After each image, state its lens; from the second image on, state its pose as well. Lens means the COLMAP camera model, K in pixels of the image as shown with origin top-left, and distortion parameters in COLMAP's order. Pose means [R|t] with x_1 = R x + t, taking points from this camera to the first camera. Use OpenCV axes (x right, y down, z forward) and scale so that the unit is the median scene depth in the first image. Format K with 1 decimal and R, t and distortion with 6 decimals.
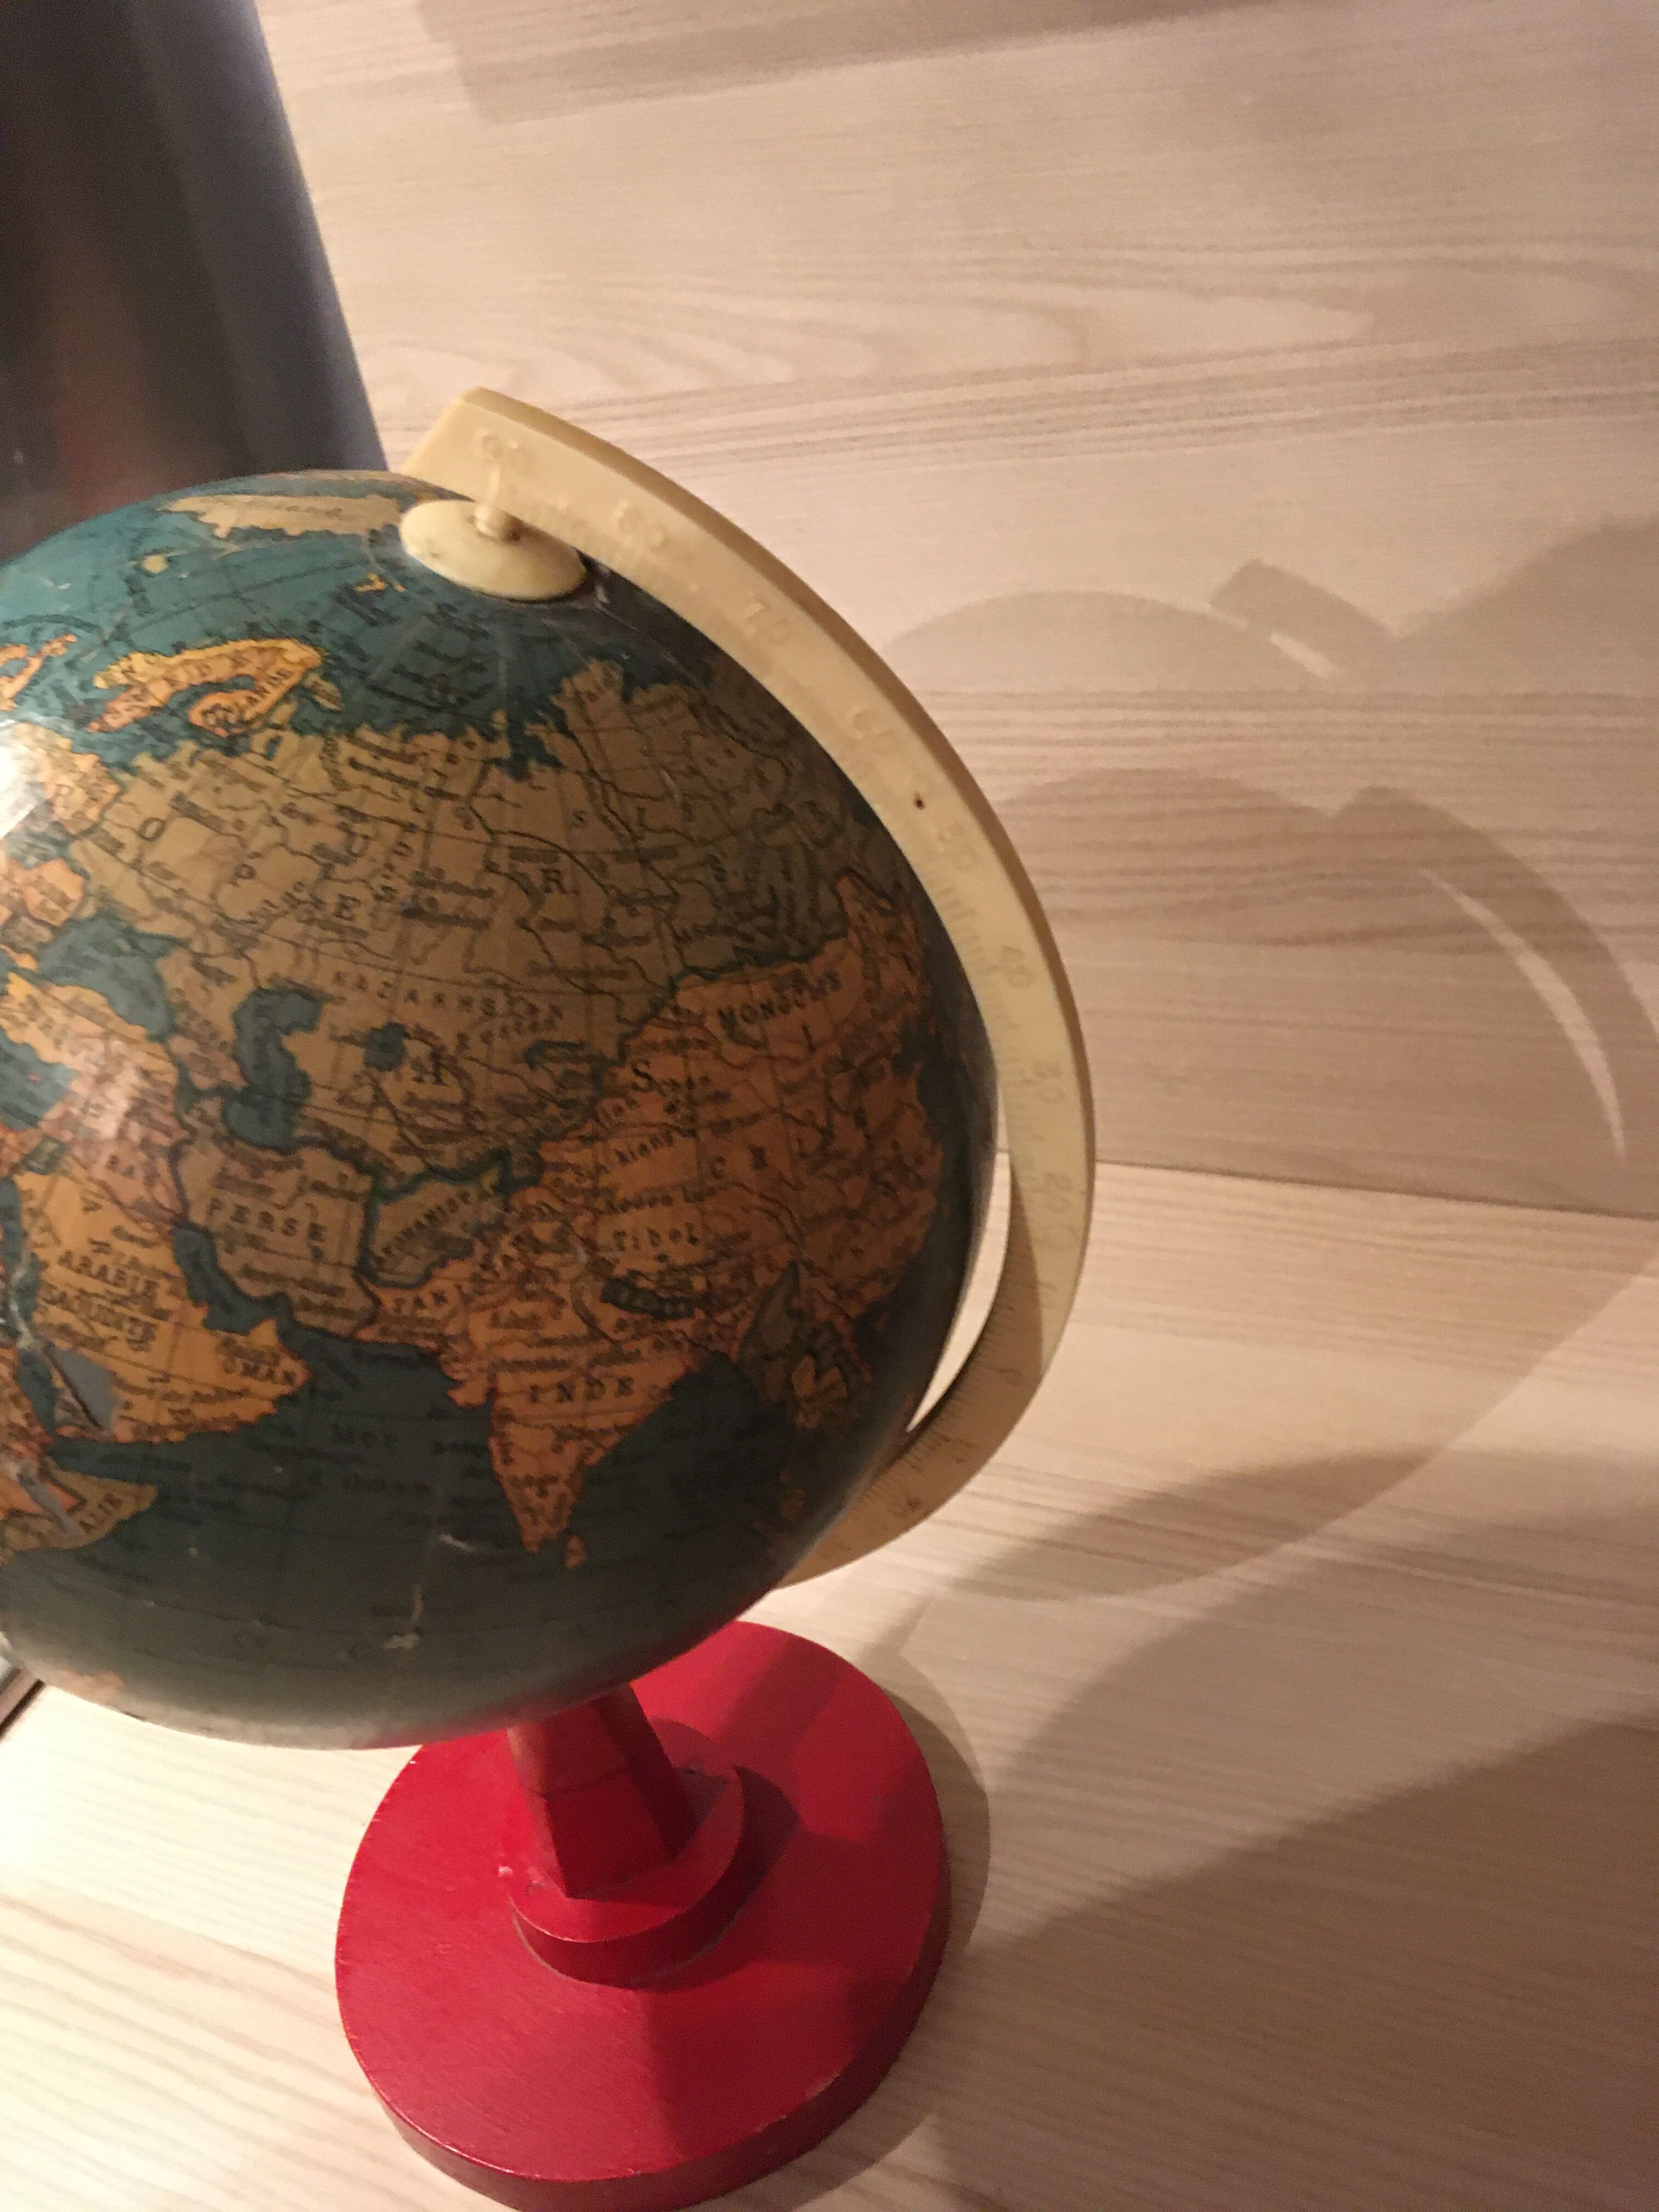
lens RADIAL K [[1840.8, 0, 887.1], [0, 1840.8, 1131.8], [0, 0, 1]] dist [0.099106, -0.172750]
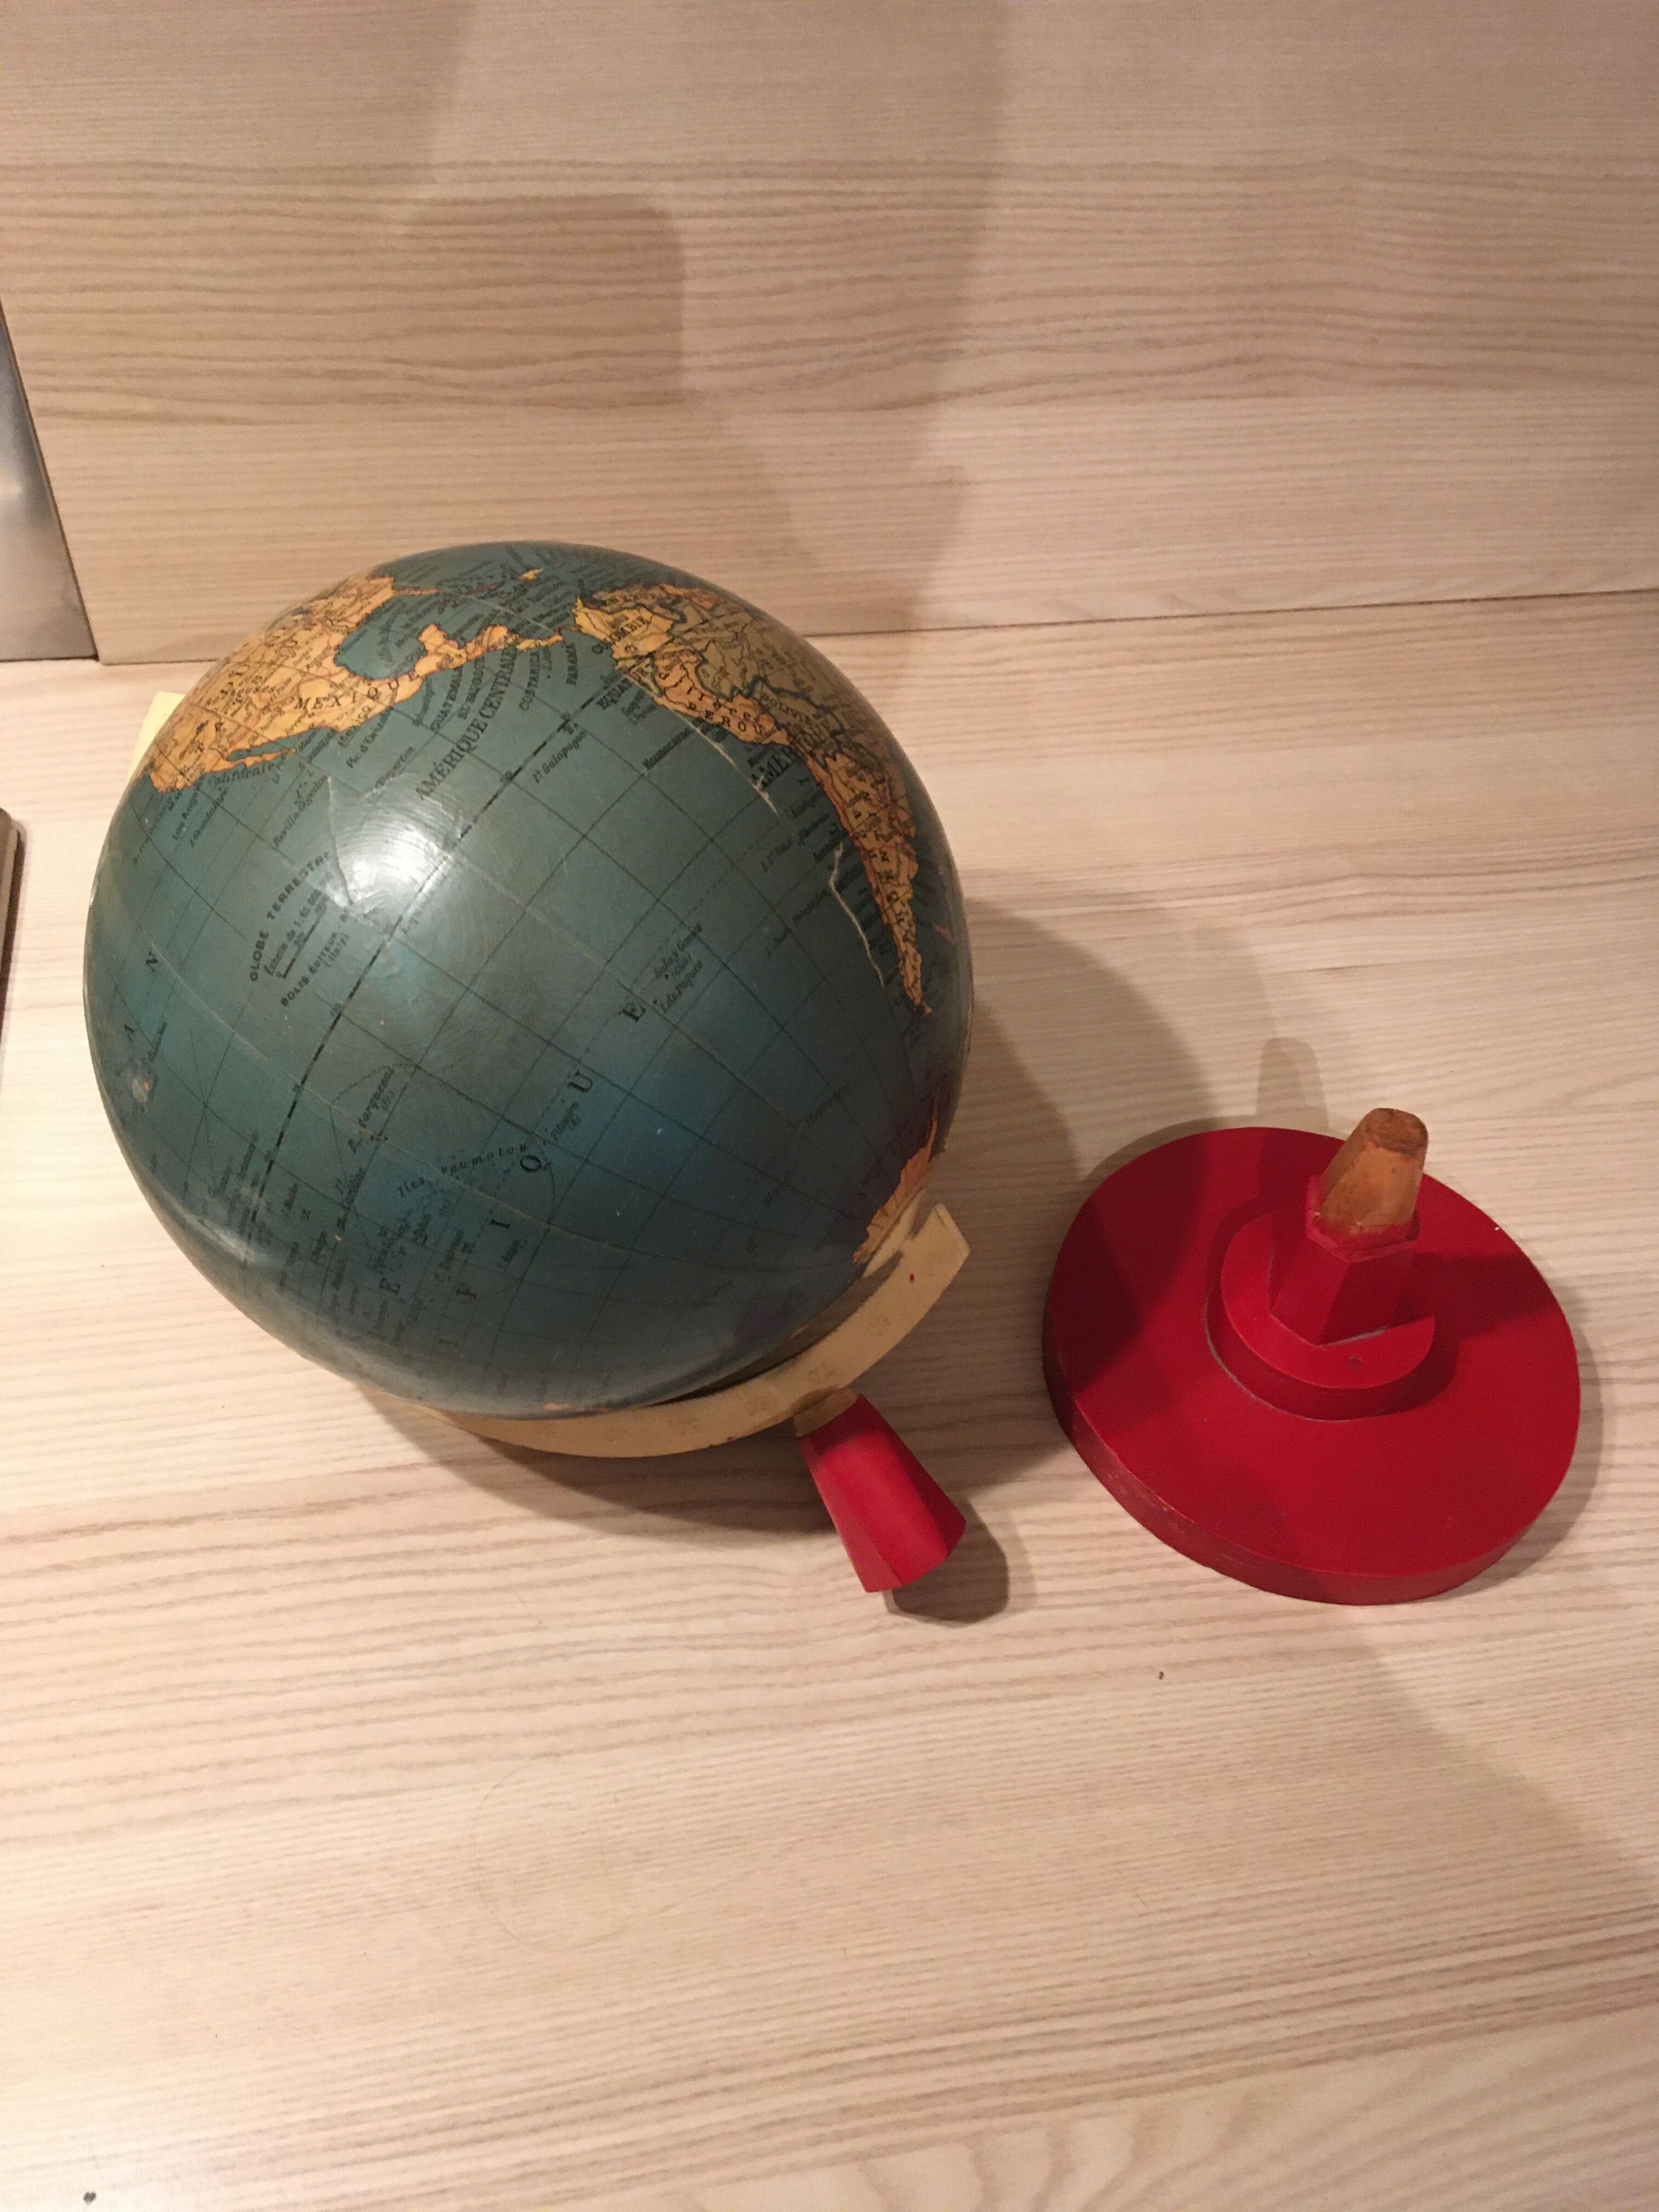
lens RADIAL K [[1840.8, 0, 834.6], [0, 1840.8, 1112.8], [0, 0, 1]] dist [0.099106, -0.172750]
pose [[0.830351, -0.259533, 0.493112, -0.564636], [0.134154, 0.951996, 0.275149, -0.011028], [-0.540850, -0.162318, 0.825308, 0.019416]]
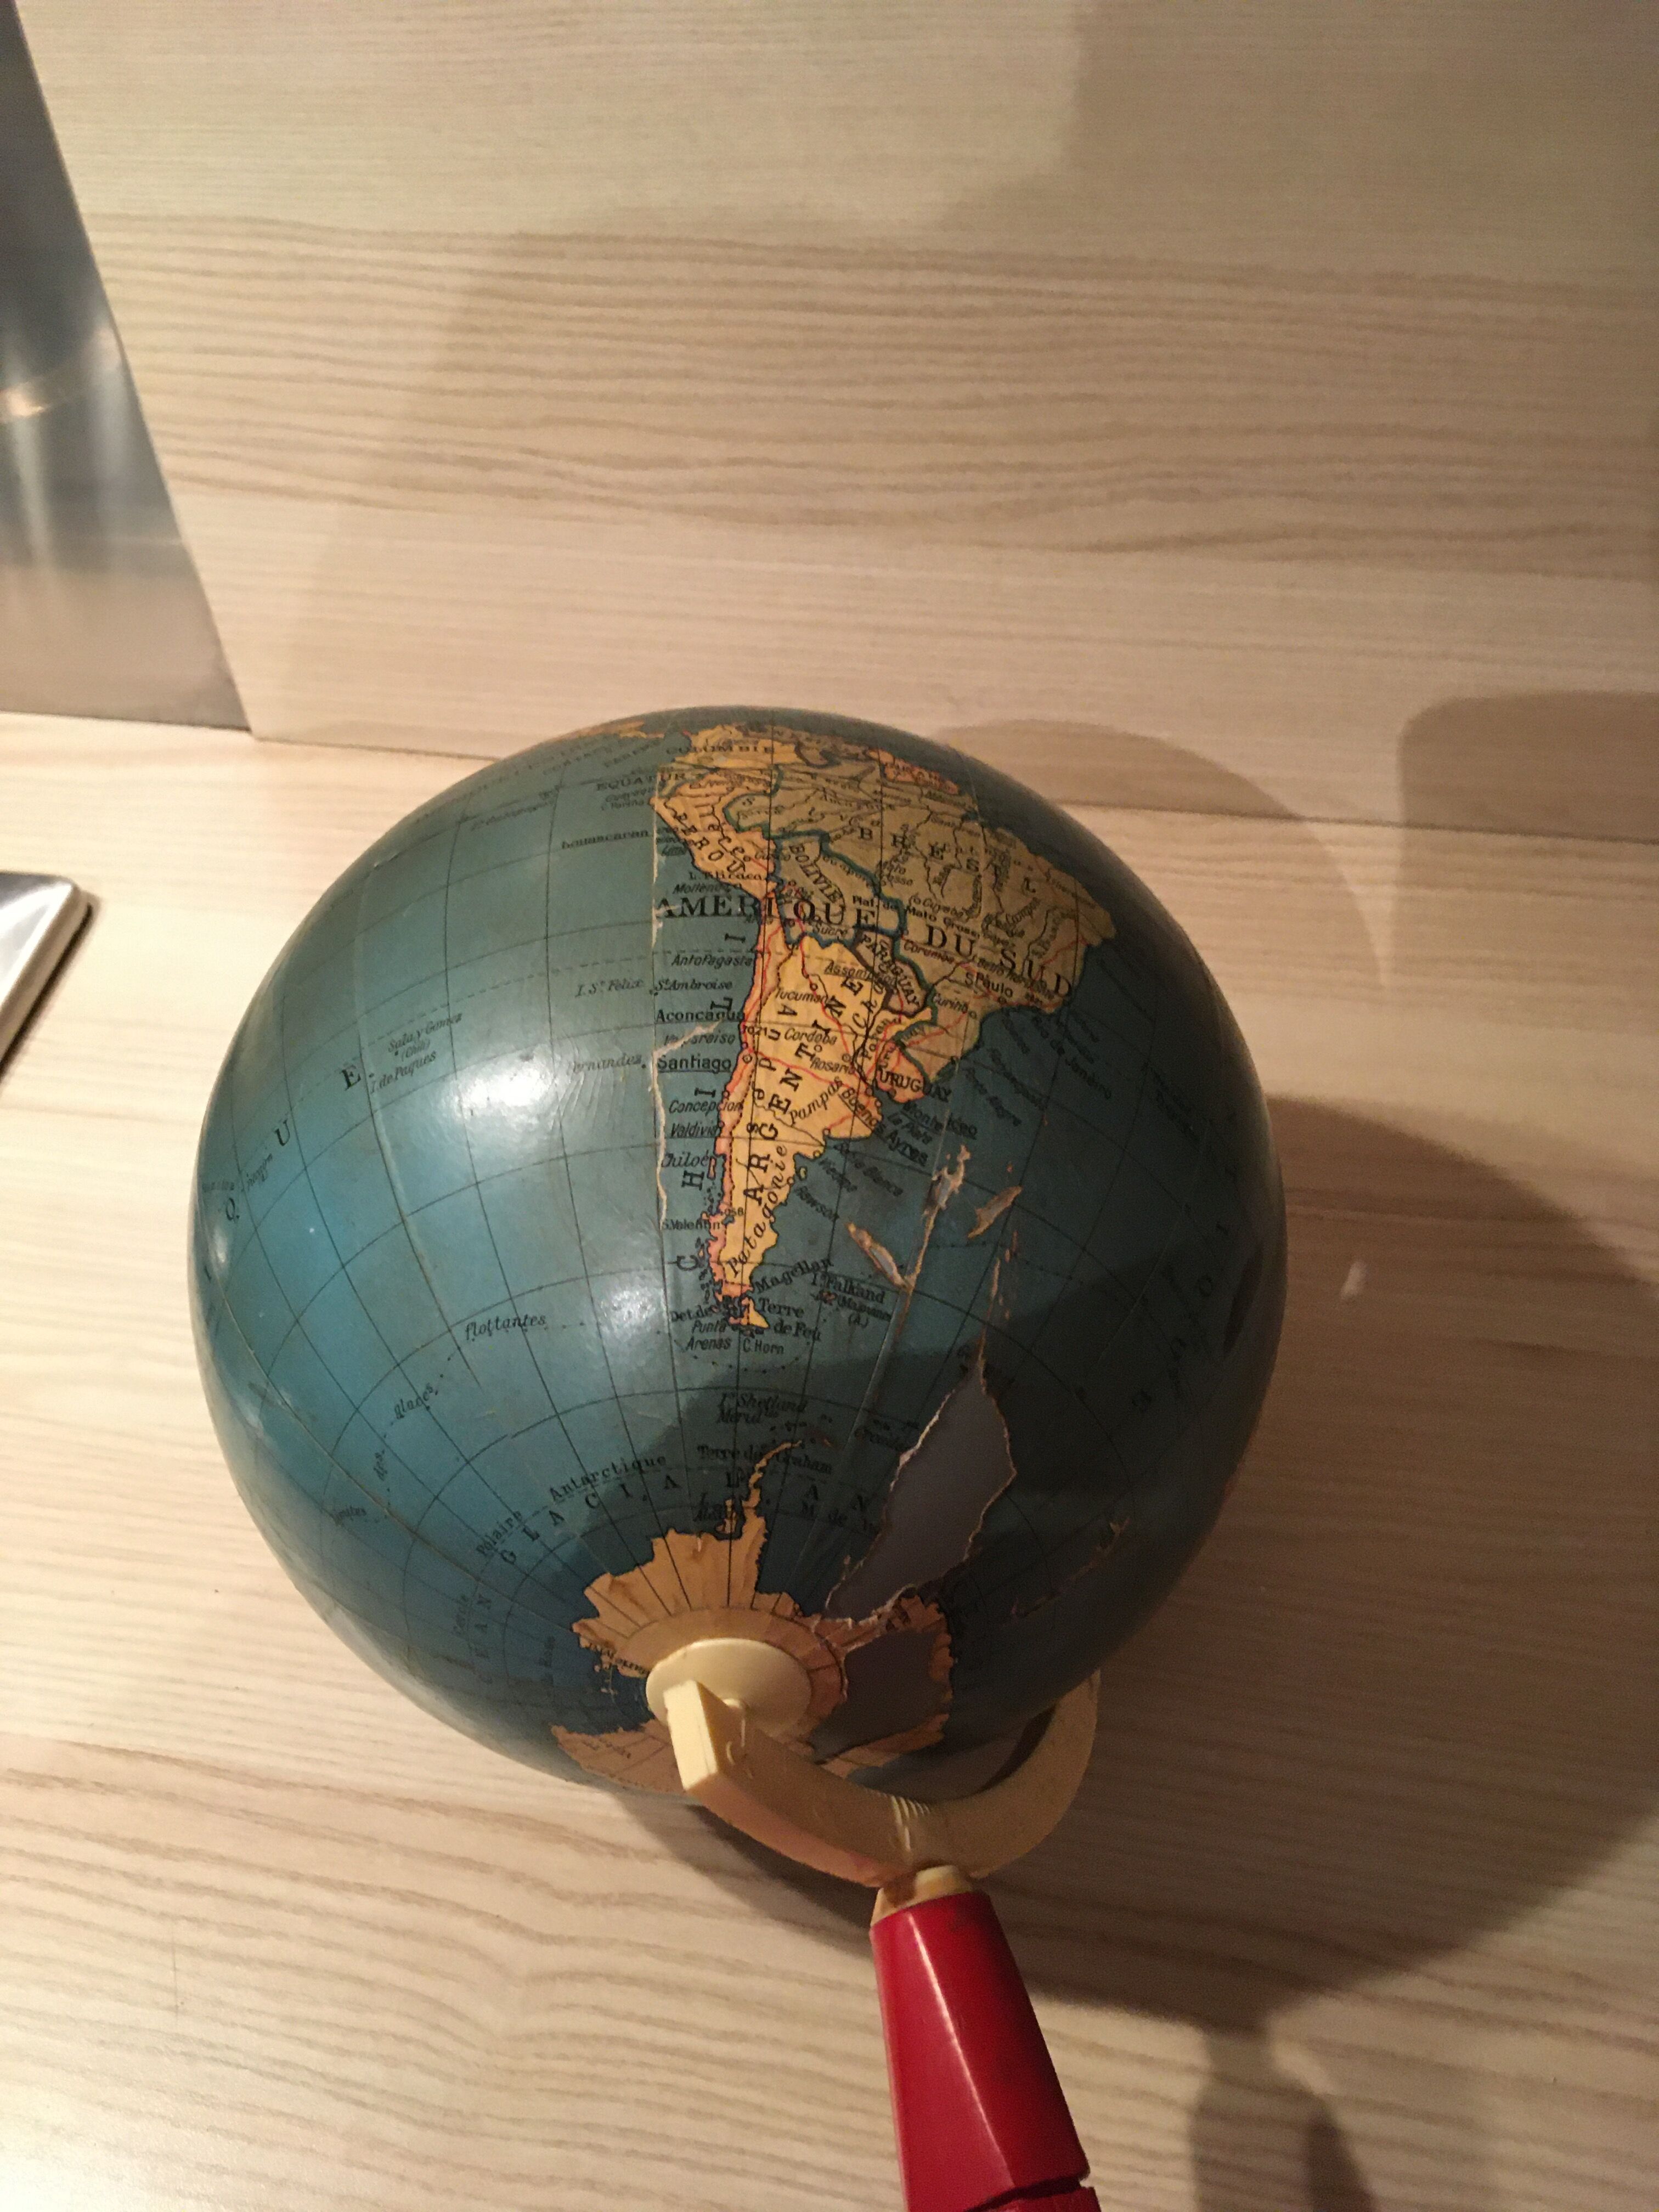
lens RADIAL K [[1840.8, 0, 863.3], [0, 1840.8, 1106.5], [0, 0, 1]] dist [0.099106, -0.172750]
pose [[0.966692, -0.084596, 0.241556, -0.173638], [0.028119, 0.973187, 0.228291, -0.054843], [-0.254392, -0.213895, 0.943151, 0.115984]]
